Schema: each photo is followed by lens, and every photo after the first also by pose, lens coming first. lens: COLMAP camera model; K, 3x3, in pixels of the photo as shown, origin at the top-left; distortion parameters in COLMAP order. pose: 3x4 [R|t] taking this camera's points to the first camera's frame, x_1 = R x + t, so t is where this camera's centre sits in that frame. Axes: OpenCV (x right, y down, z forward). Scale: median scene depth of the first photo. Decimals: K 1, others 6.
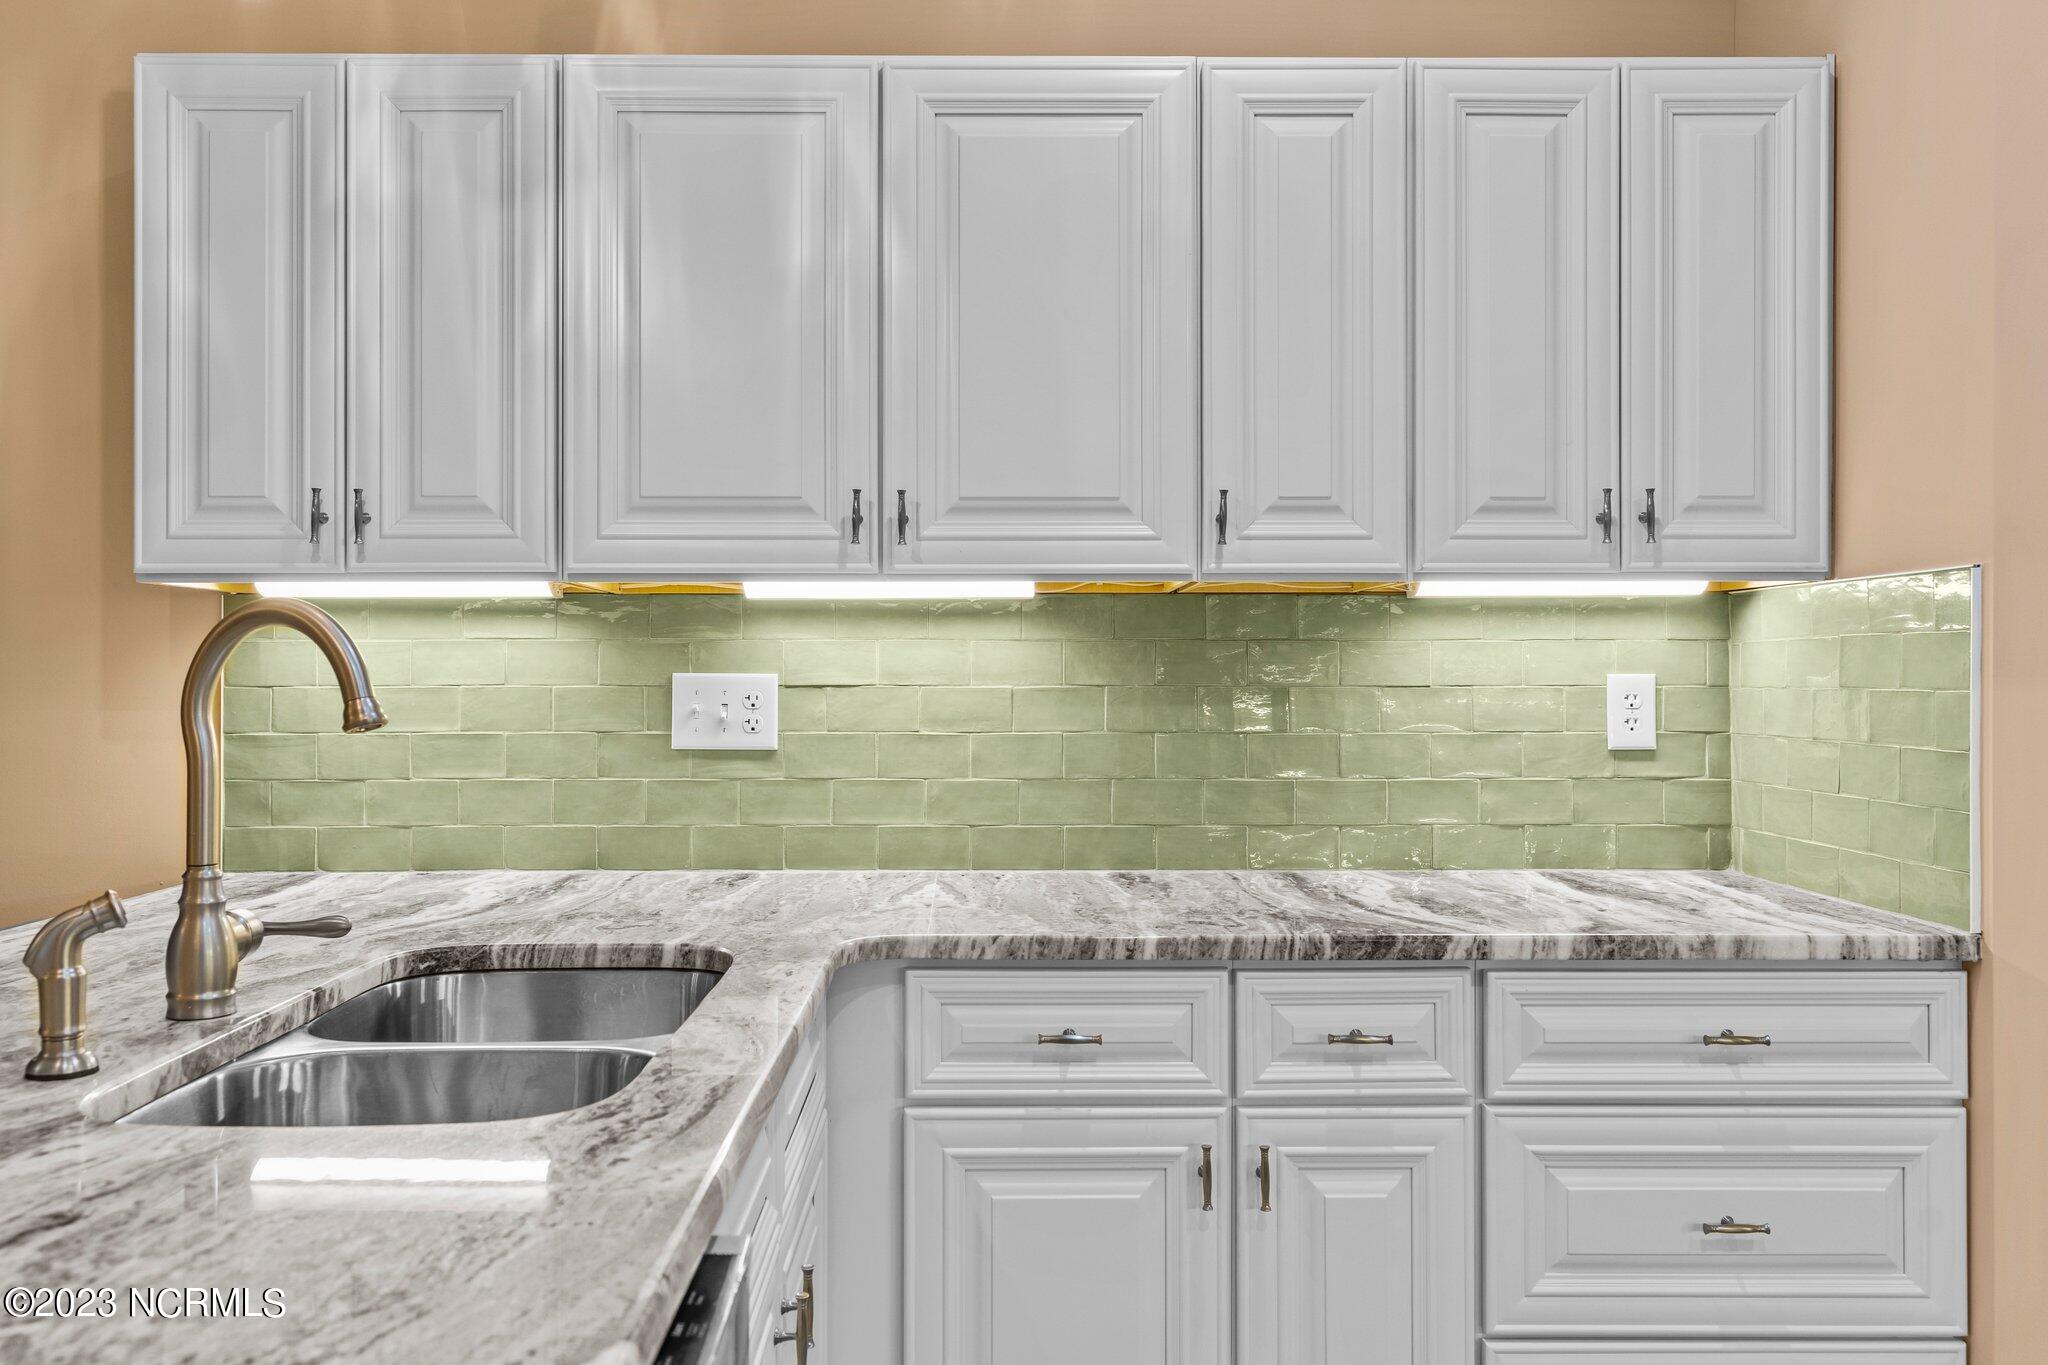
lens RADIAL K [[1565.3, 0, 1016.7], [0, 1565.3, 670.7], [0, 0, 1]] dist [-0.002339, 0.011047]
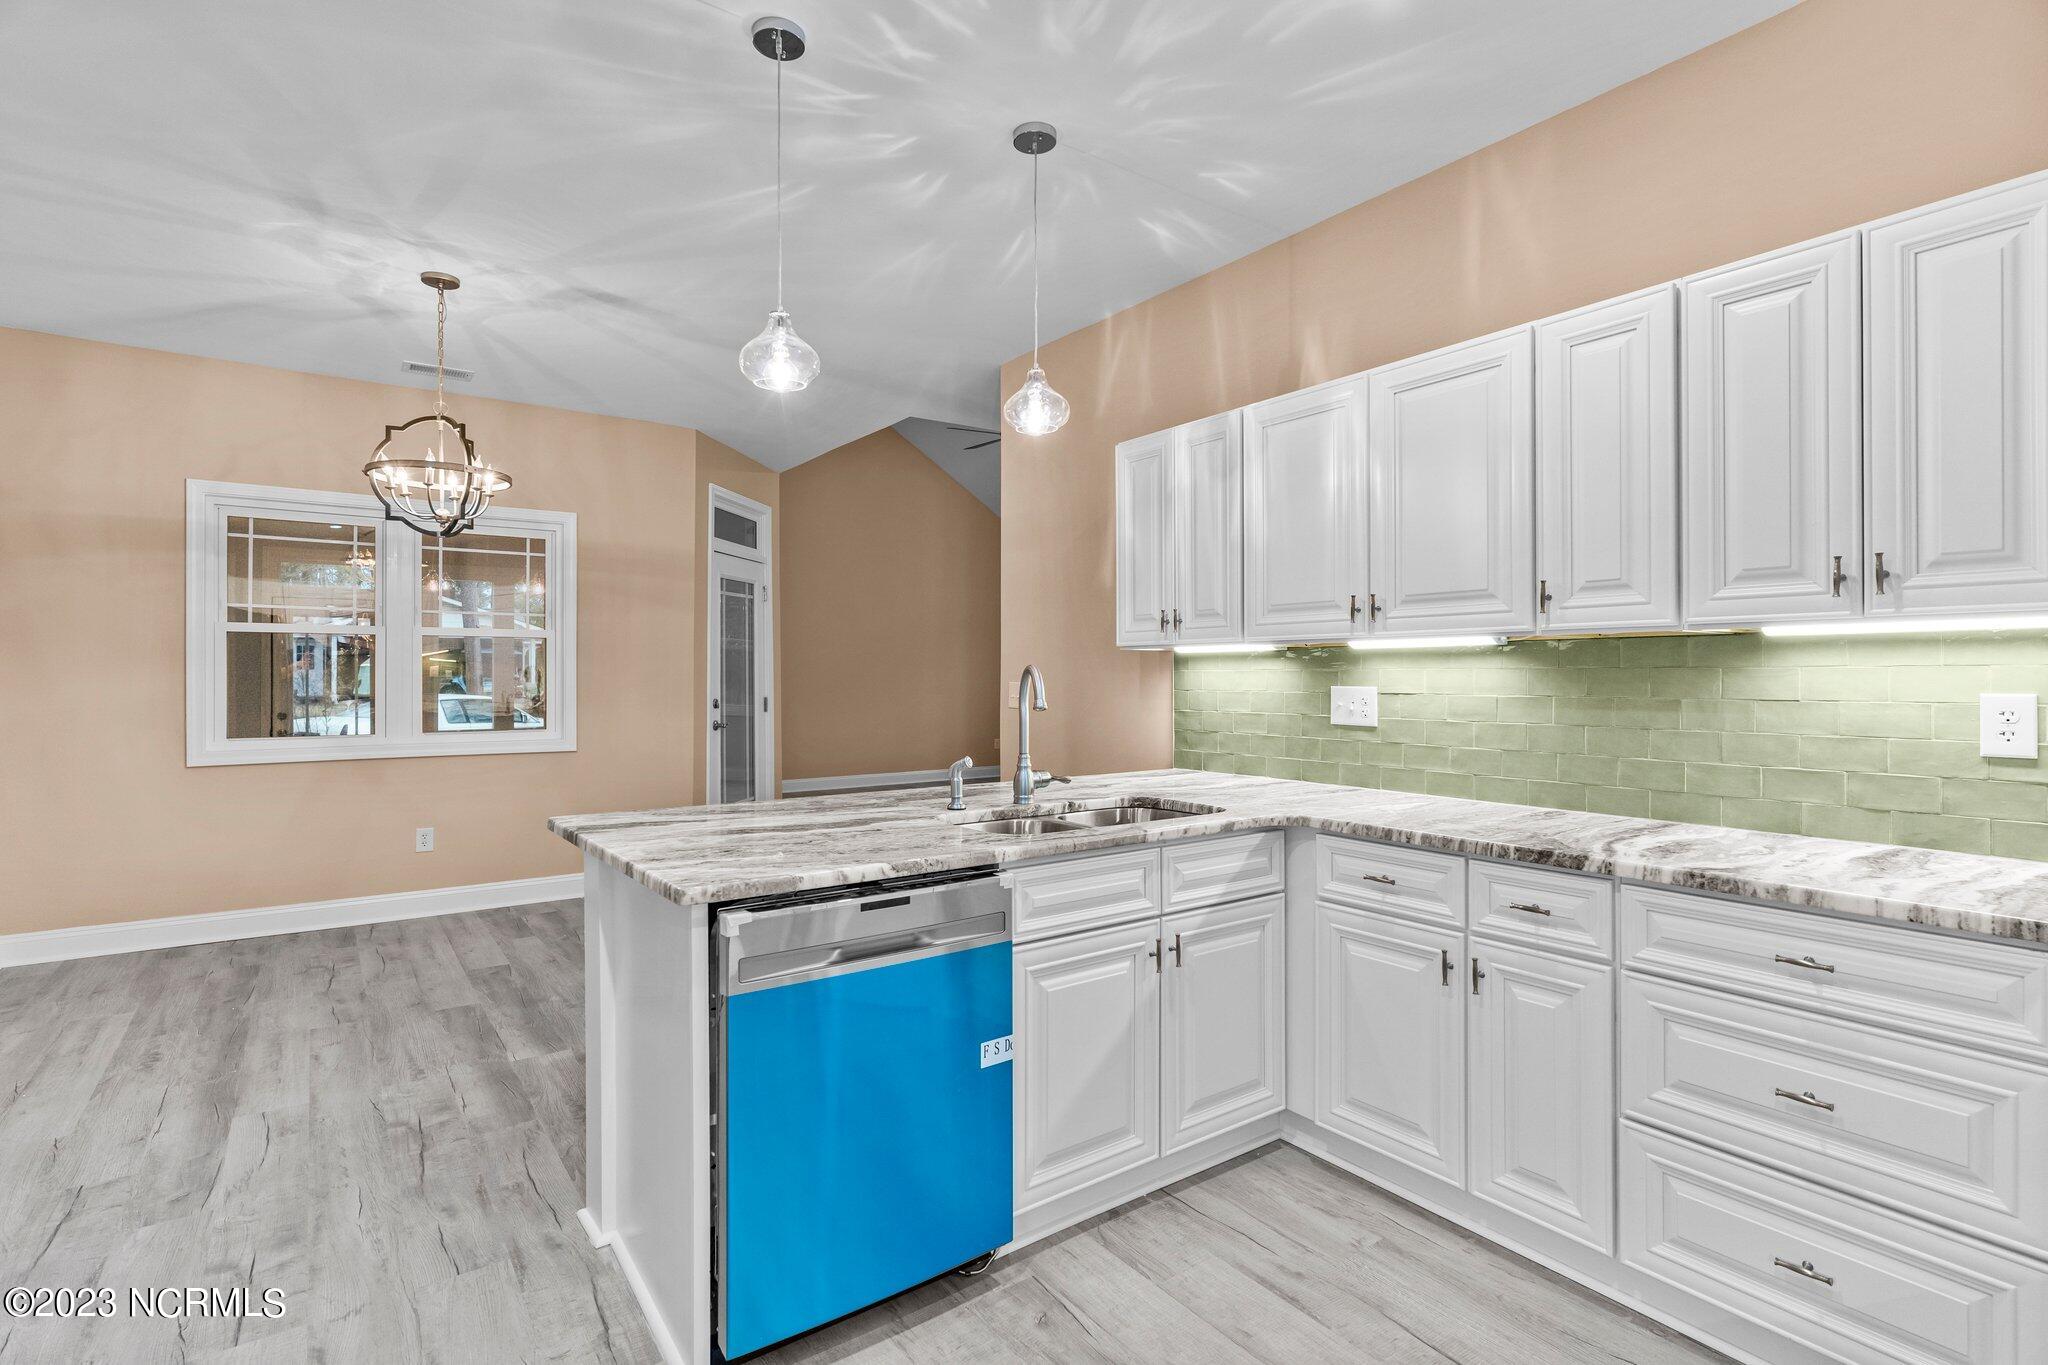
lens RADIAL K [[987.6, 0, 1012.7], [0, 987.6, 681.8], [0, 0, 1]] dist [0.002773, -0.001761]
pose [[0.560849, 0.005137, -0.827902, 0.682972], [0.004405, 0.999948, 0.009189, -0.020112], [0.827906, -0.008801, 0.560797, -0.054561]]
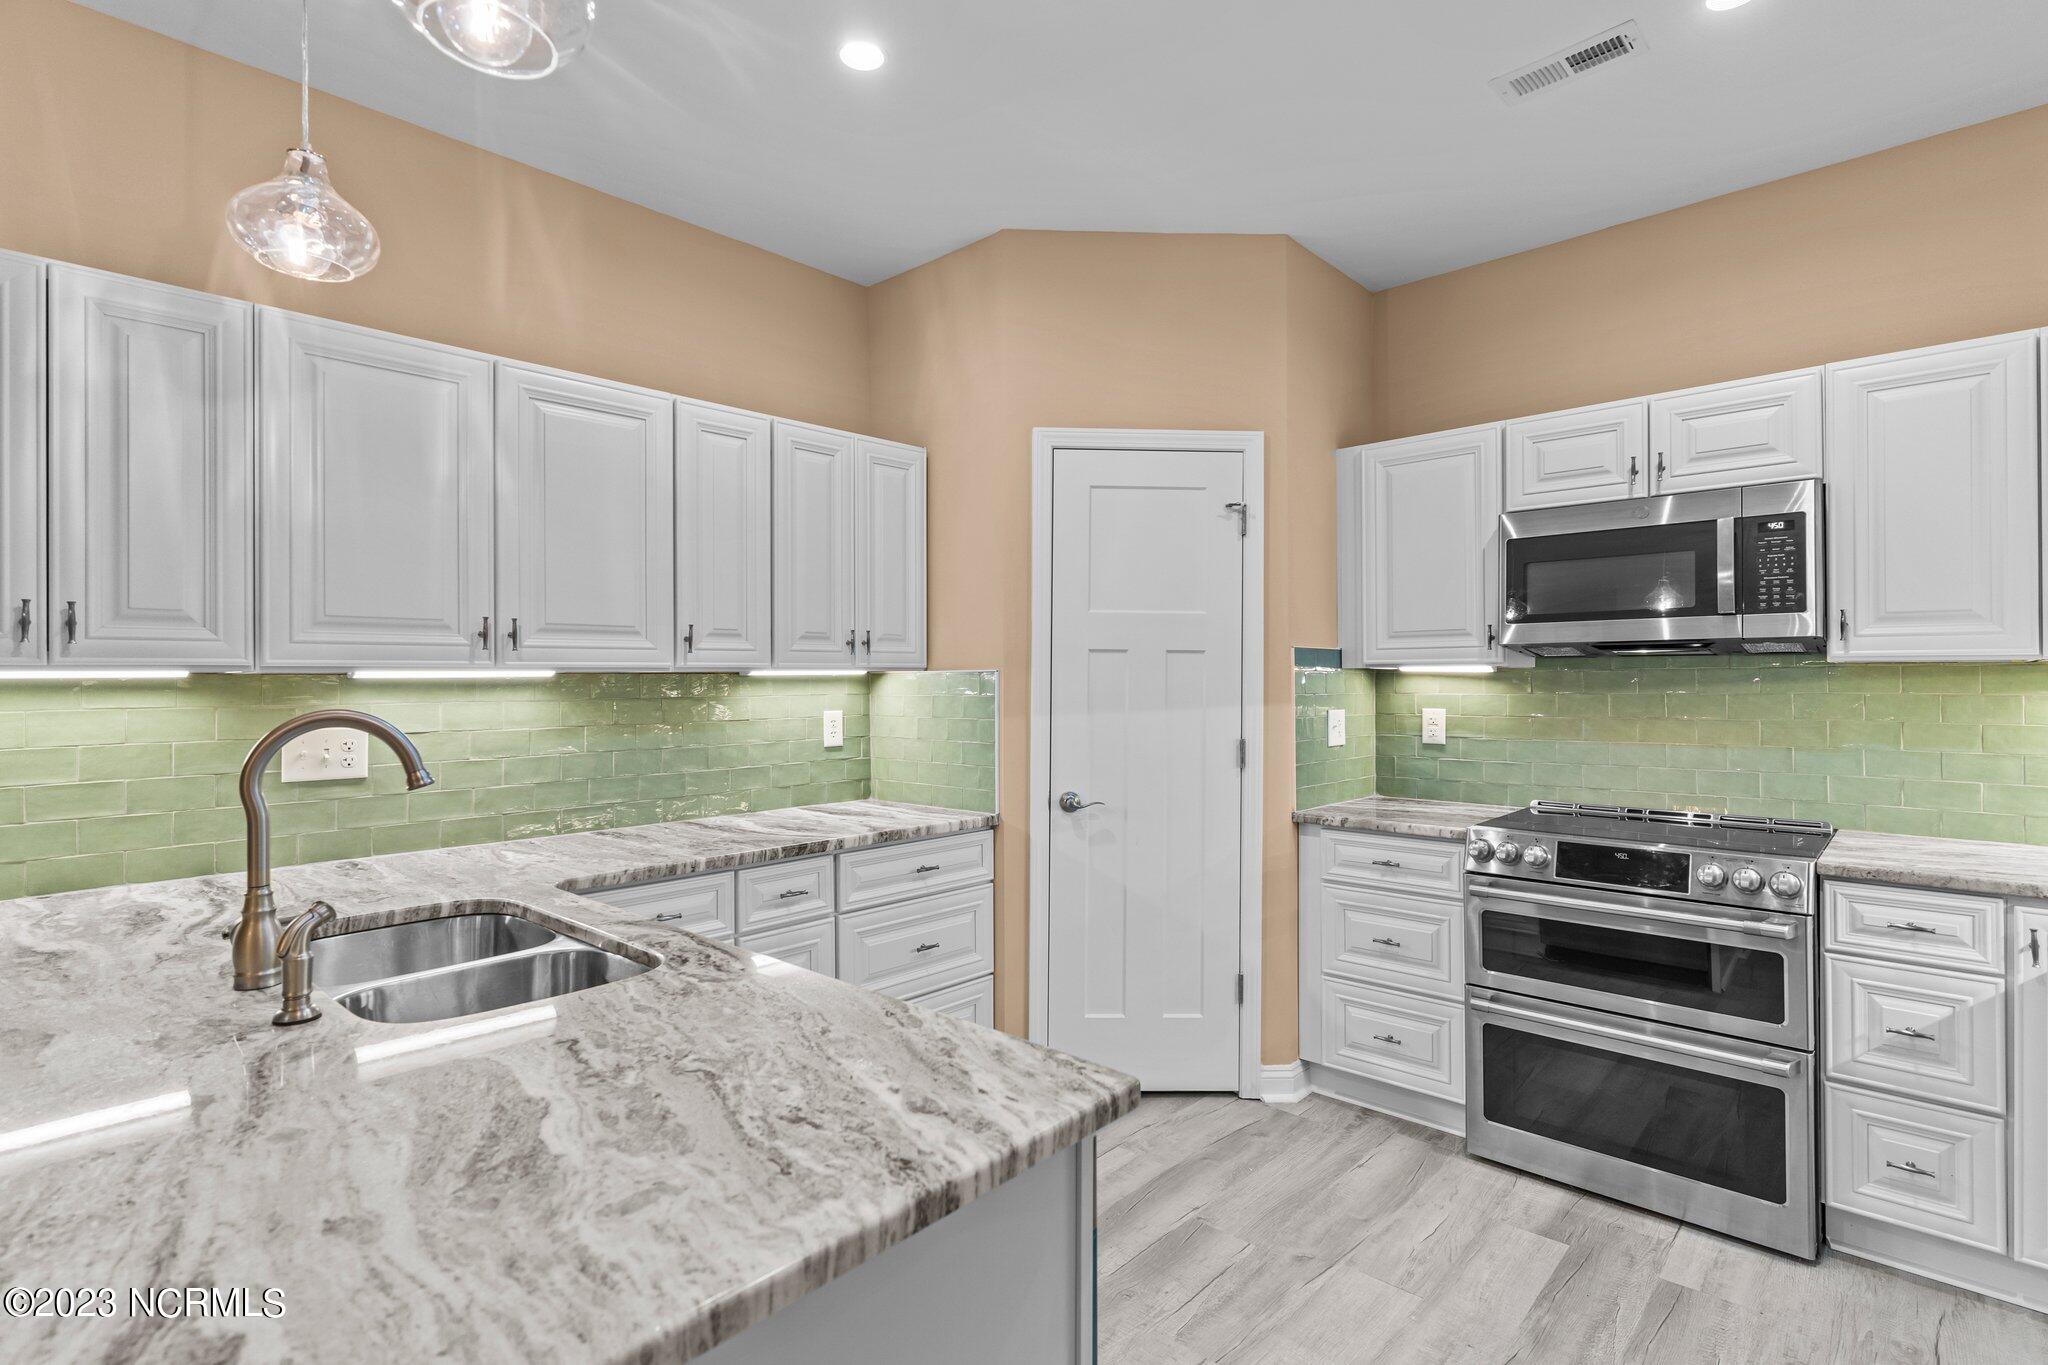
lens RADIAL K [[987.6, 0, 1023.2], [0, 987.6, 677.7], [0, 0, 1]] dist [0.002773, -0.001761]
pose [[0.690650, -0.003241, 0.723182, -0.461676], [0.002952, 0.999994, 0.001662, -0.051481], [-0.723183, 0.000987, 0.690656, -0.131054]]
